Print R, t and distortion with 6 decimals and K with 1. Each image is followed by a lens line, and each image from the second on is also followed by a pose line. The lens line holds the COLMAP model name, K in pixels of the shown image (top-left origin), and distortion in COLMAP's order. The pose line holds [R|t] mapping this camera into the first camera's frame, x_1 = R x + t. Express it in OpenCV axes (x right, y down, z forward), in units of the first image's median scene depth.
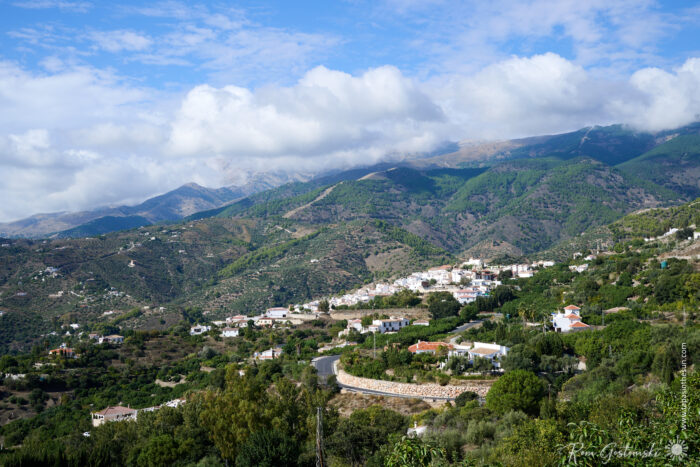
lens RADIAL K [[795.6, 0, 350.0], [0, 795.6, 233.5], [0, 0, 1]] dist [-0.005352, -0.026115]
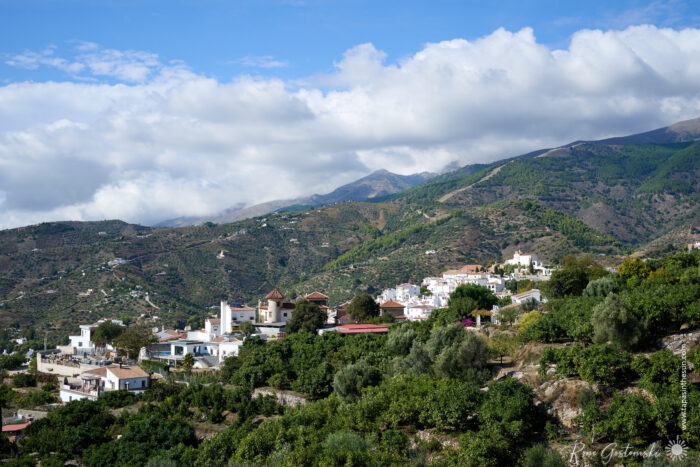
lens RADIAL K [[795.6, 0, 350.0], [0, 795.6, 233.5], [0, 0, 1]] dist [-0.005352, -0.026115]
pose [[0.965411, -0.001338, -0.260731, 0.066042], [0.004856, 0.999906, 0.012851, 0.004375], [0.260689, -0.013672, 0.965326, 0.179862]]
